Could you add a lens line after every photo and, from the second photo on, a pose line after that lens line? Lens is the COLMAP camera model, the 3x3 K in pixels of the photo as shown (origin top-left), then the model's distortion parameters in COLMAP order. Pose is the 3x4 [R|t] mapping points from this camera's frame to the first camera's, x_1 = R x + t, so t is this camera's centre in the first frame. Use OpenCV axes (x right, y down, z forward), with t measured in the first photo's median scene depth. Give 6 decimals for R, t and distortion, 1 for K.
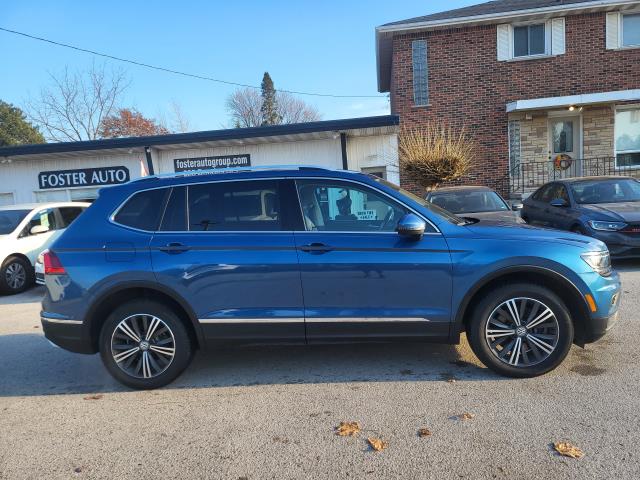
lens RADIAL K [[490.2, 0, 326.3], [0, 490.2, 241.8], [0, 0, 1]] dist [0.050262, -0.021244]
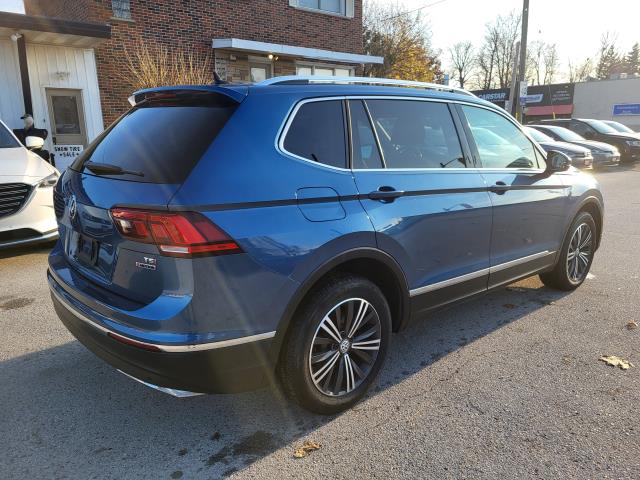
lens RADIAL K [[490.2, 0, 321.5], [0, 490.2, 243.0], [0, 0, 1]] dist [0.050262, -0.021244]
pose [[0.681218, -0.106712, 0.724261, -0.845196], [0.020666, 0.991728, 0.126682, -0.008242], [-0.731789, -0.071331, 0.677788, 0.592435]]
